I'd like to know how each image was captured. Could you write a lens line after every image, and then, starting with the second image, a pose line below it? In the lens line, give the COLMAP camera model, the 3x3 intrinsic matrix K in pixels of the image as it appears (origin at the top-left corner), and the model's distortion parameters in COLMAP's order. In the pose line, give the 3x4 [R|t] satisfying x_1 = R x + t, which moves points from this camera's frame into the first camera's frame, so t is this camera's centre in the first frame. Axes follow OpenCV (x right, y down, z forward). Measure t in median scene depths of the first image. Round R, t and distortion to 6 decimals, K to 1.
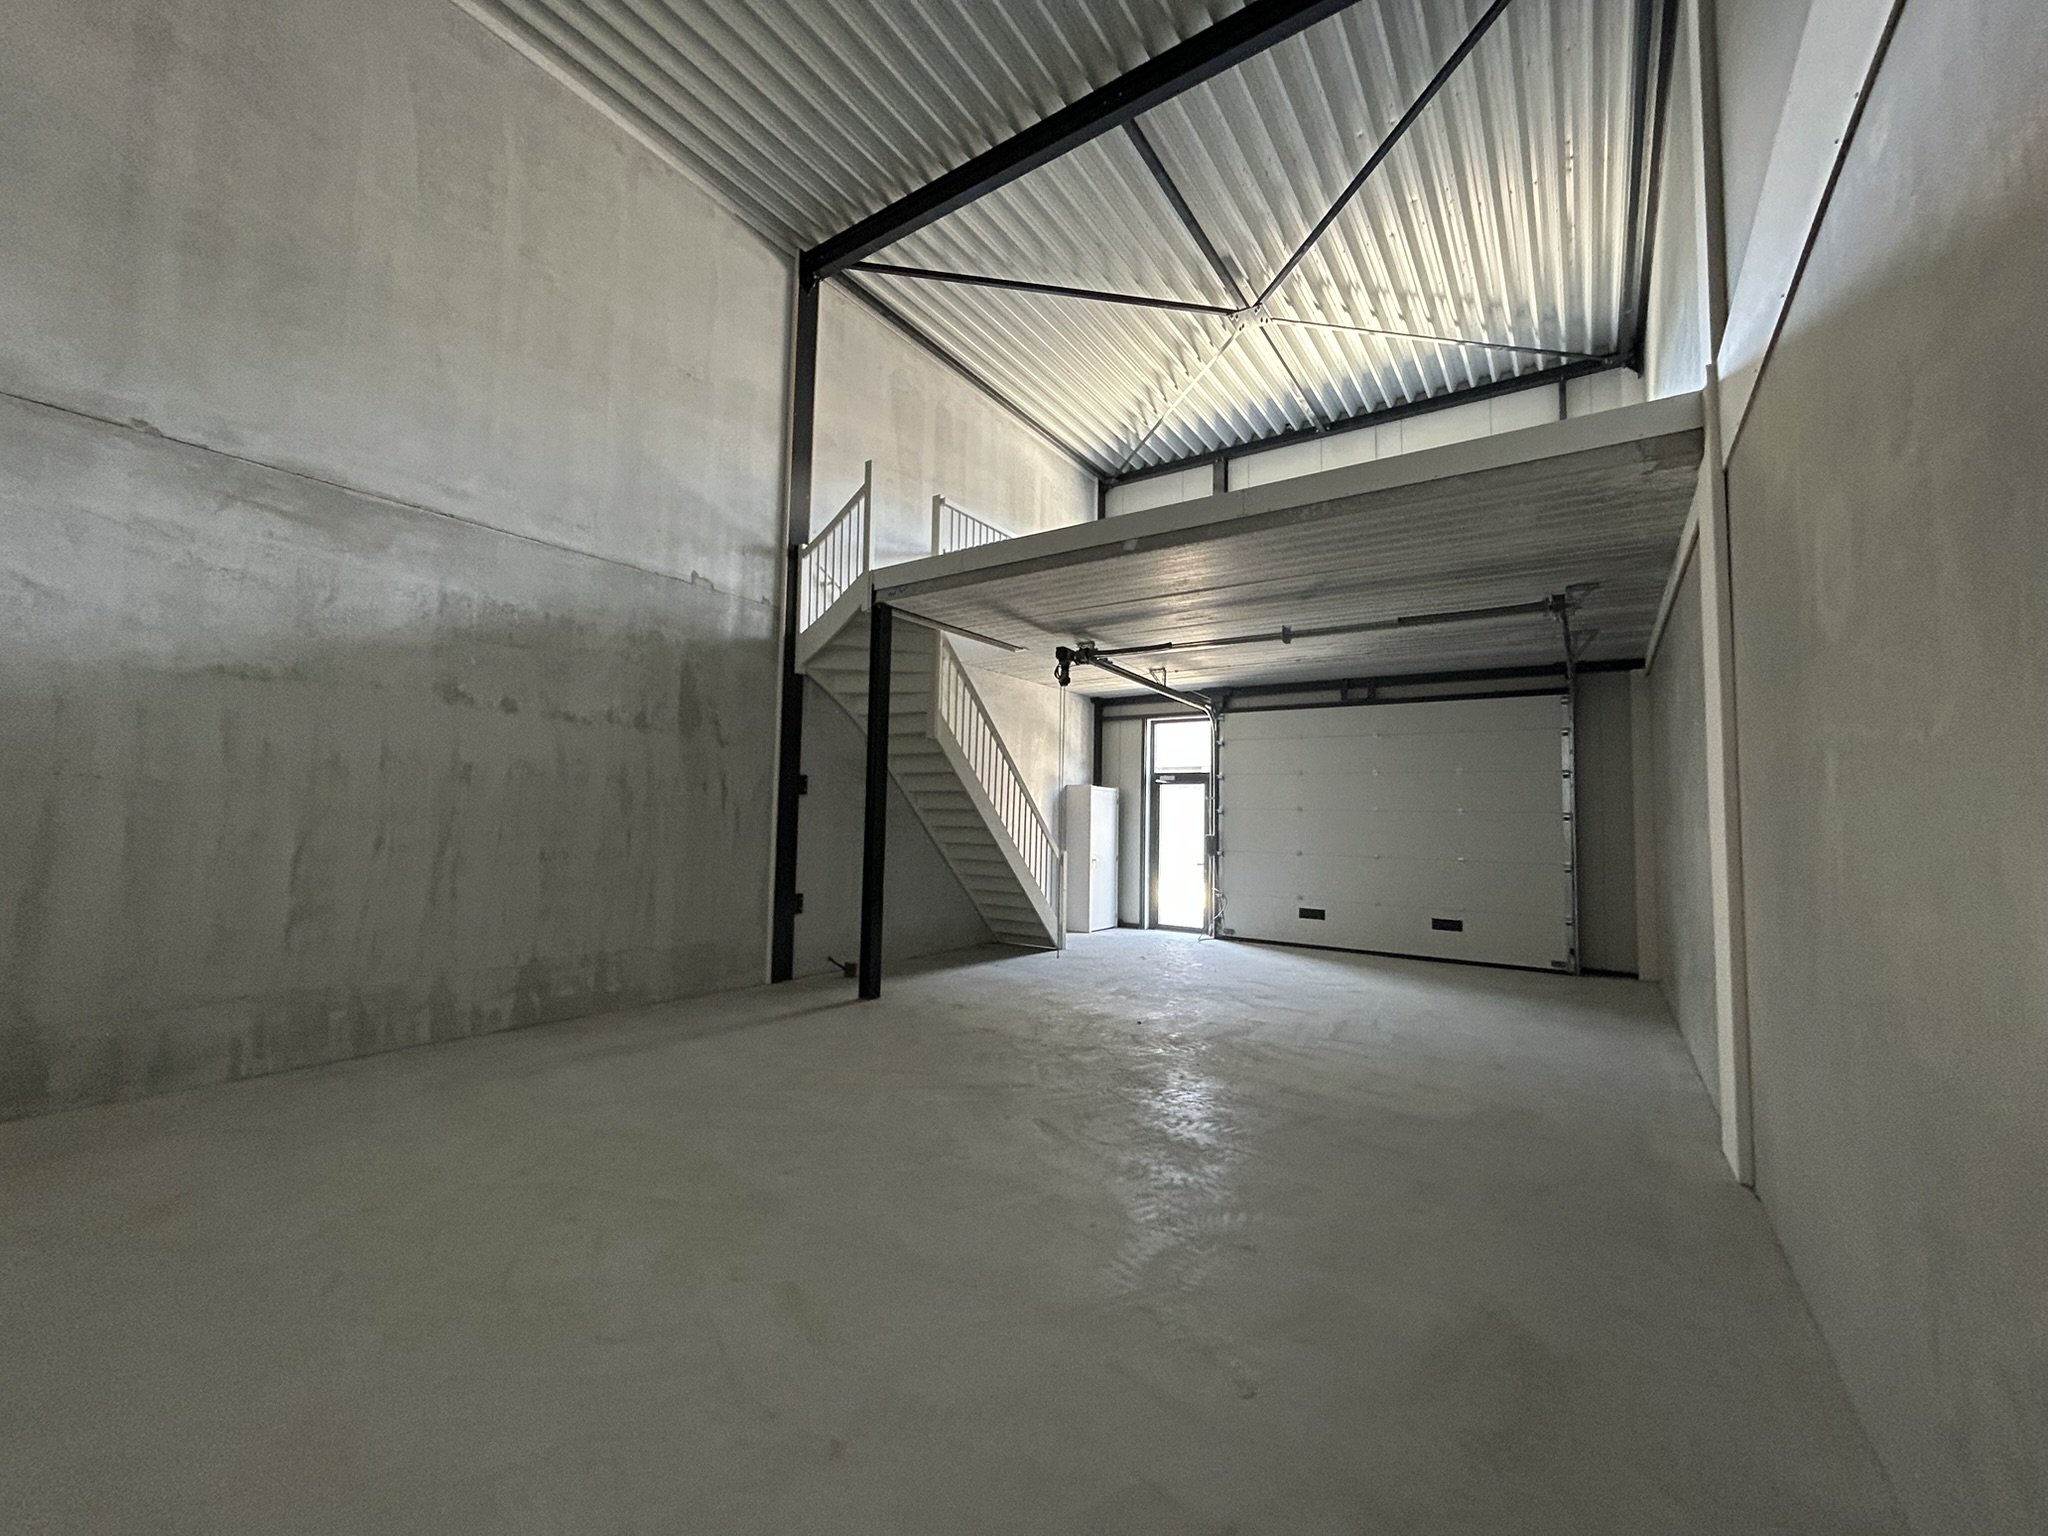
lens RADIAL K [[827.6, 0, 1017.7], [0, 827.6, 763.8], [0, 0, 1]] dist [-0.001659, 0.000703]
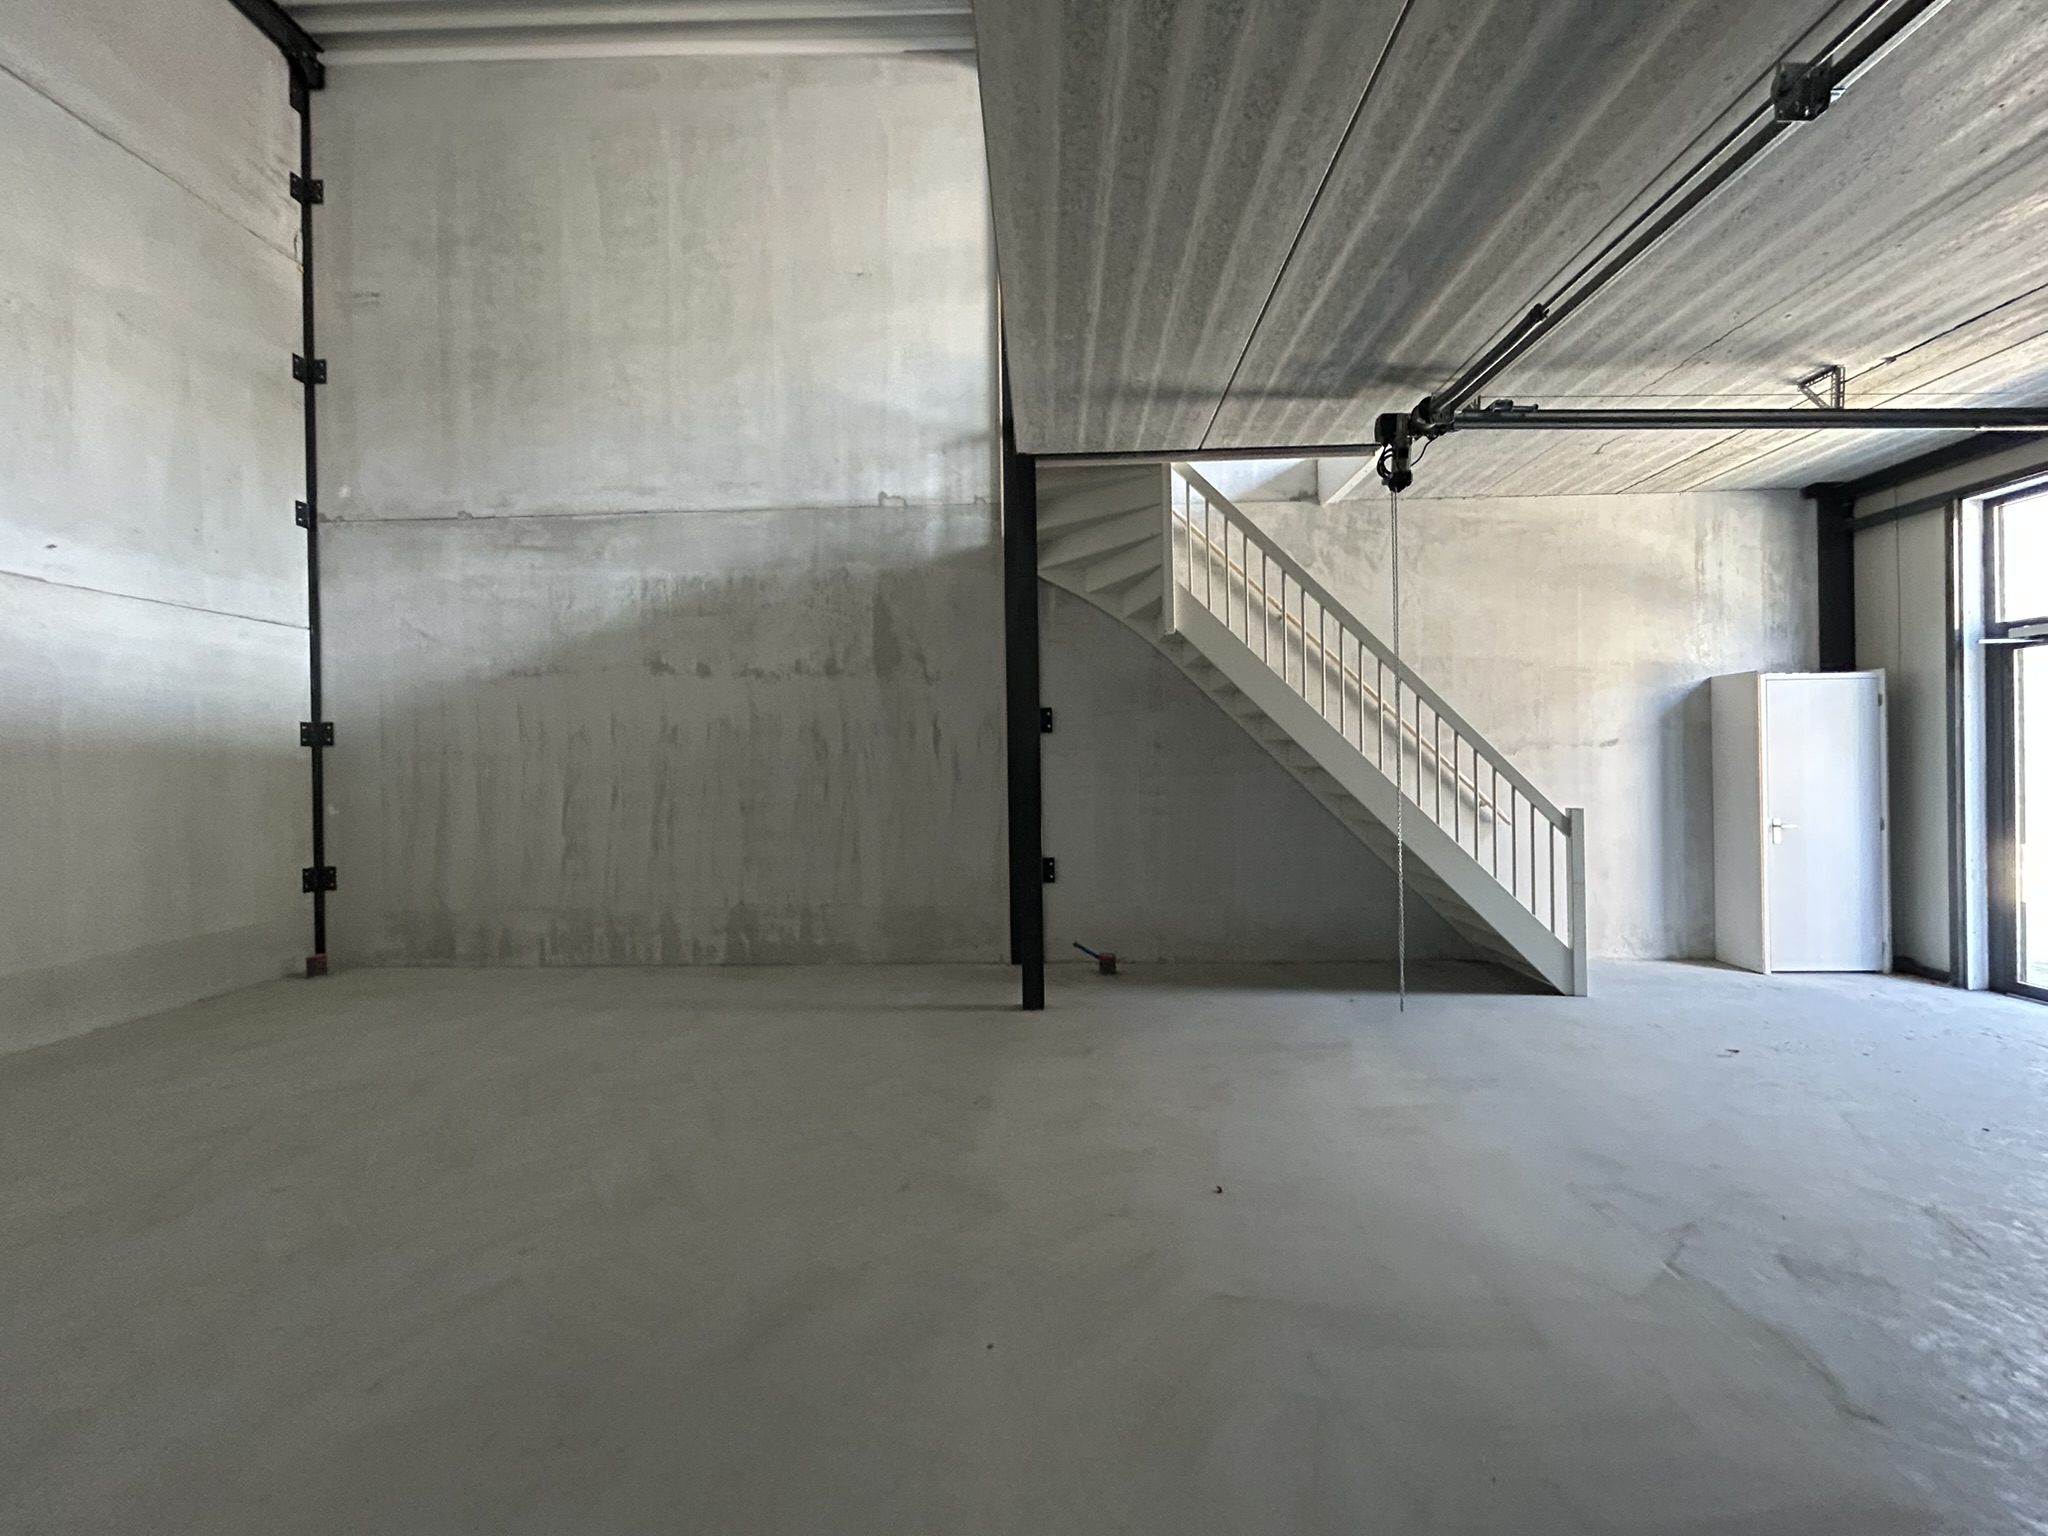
lens RADIAL K [[827.6, 0, 1017.7], [0, 827.6, 763.8], [0, 0, 1]] dist [-0.001659, 0.000703]
pose [[0.539484, -0.029885, -0.841465, 0.402157], [0.085149, 0.996183, 0.019211, 0.051339], [0.837679, -0.082013, 0.539969, 0.574718]]
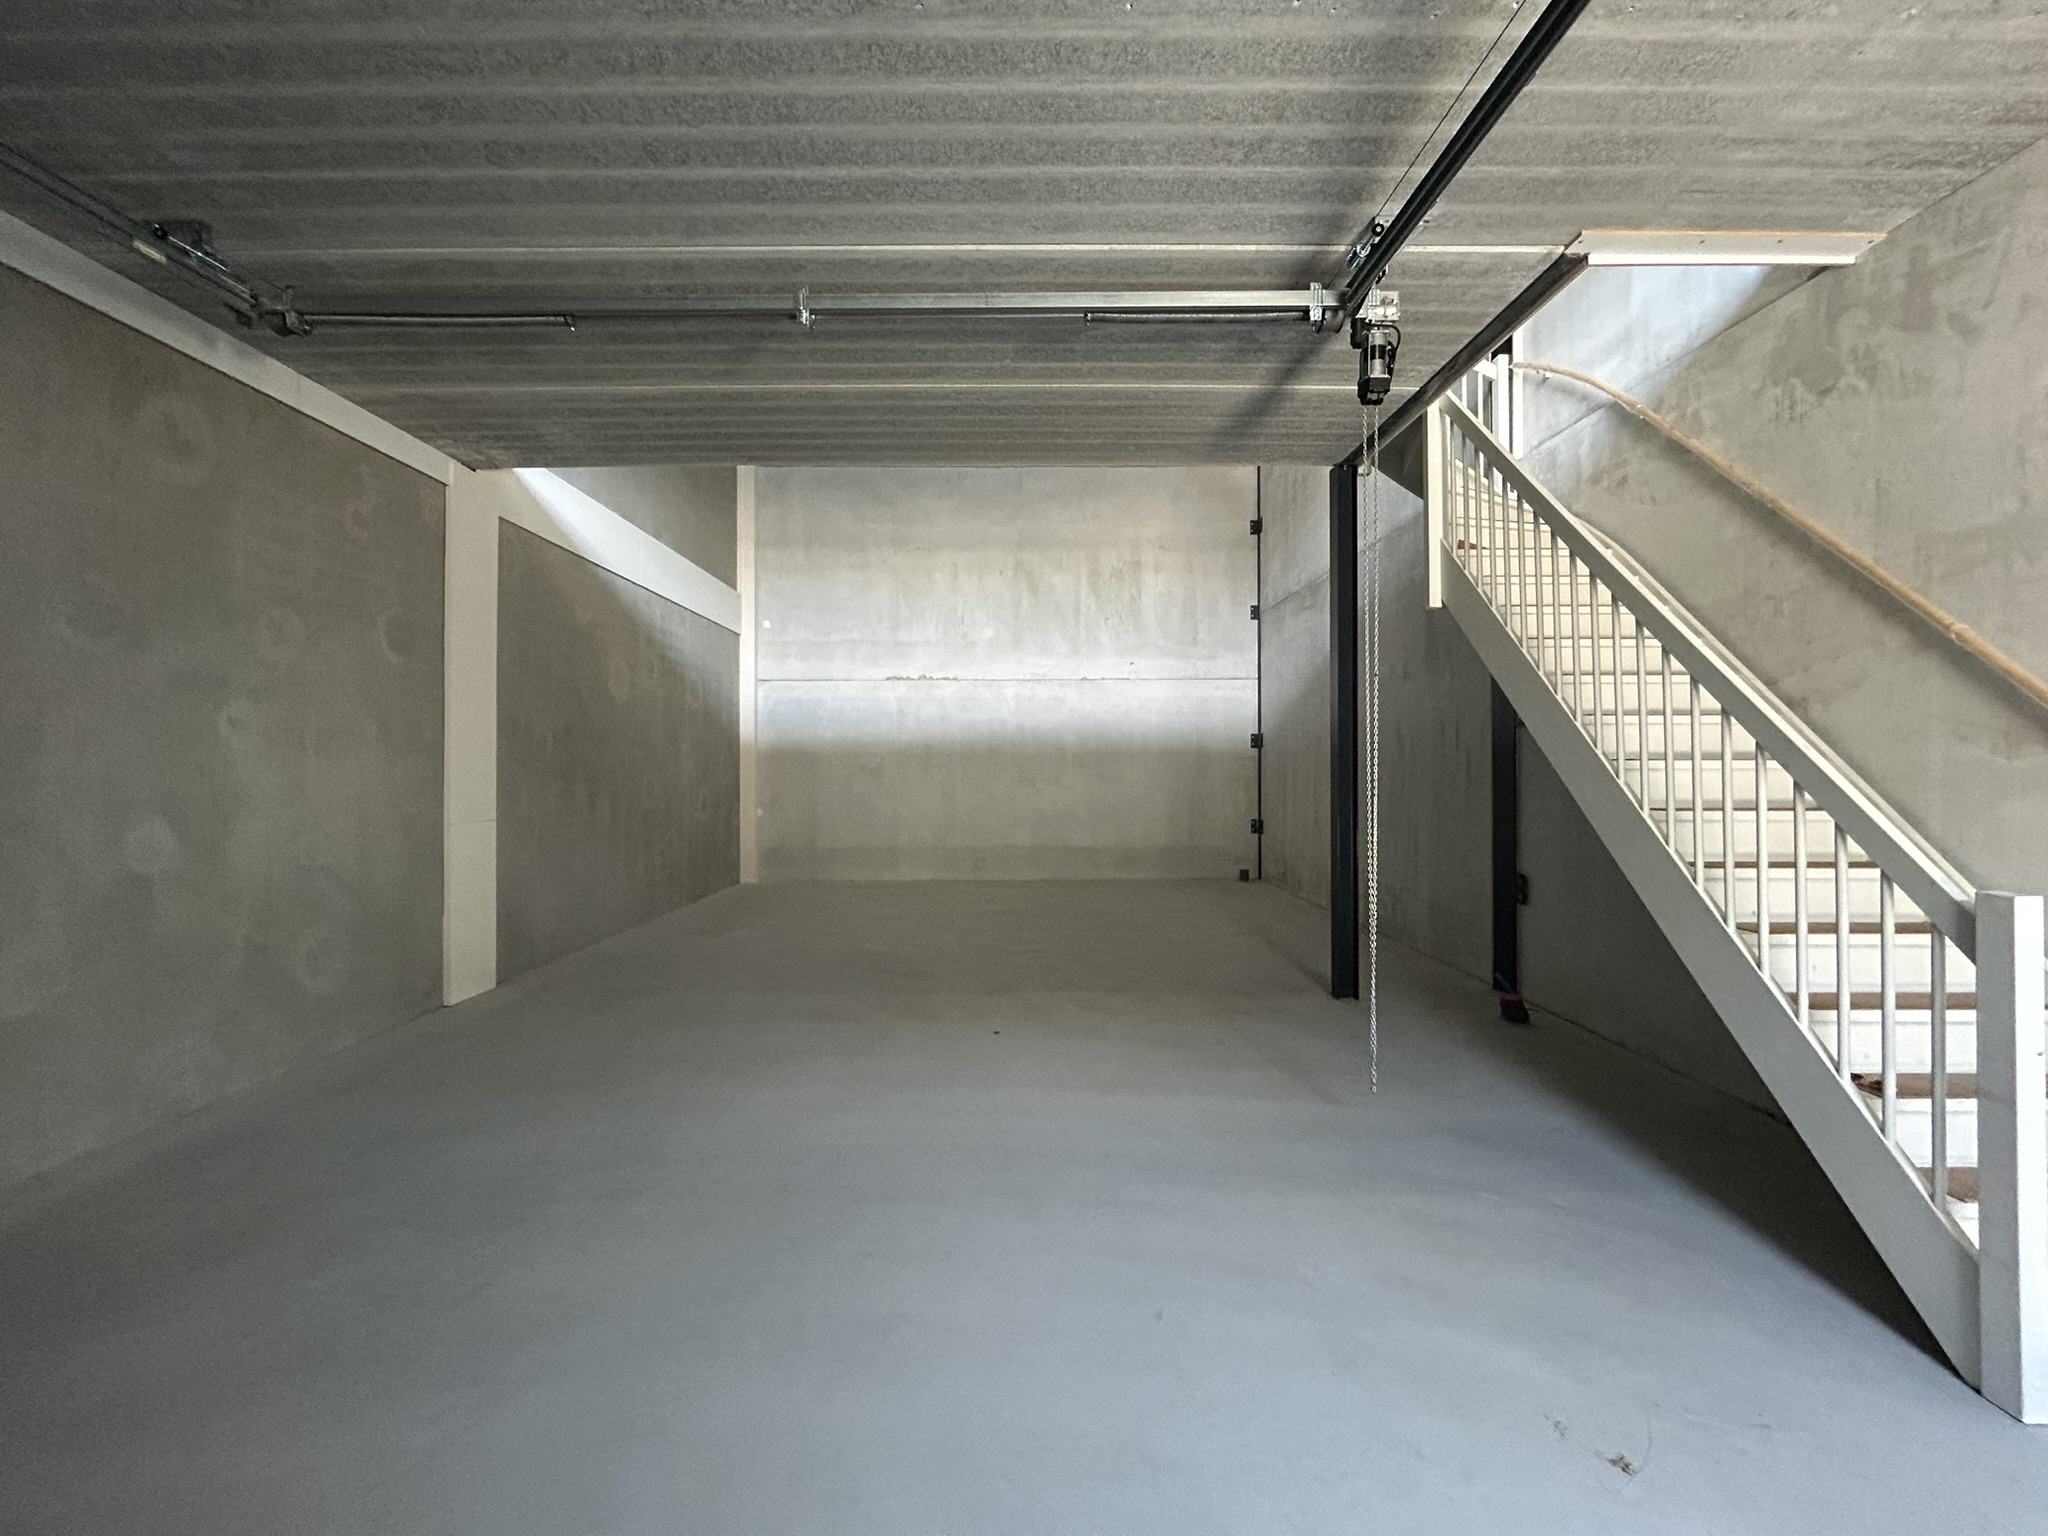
lens RADIAL K [[827.6, 0, 1017.7], [0, 827.6, 763.8], [0, 0, 1]] dist [-0.001659, 0.000703]
pose [[-0.820342, -0.021475, -0.571470, 0.465660], [0.025175, 0.996970, -0.073603, 0.111775], [0.571319, -0.074766, -0.817315, 1.367459]]
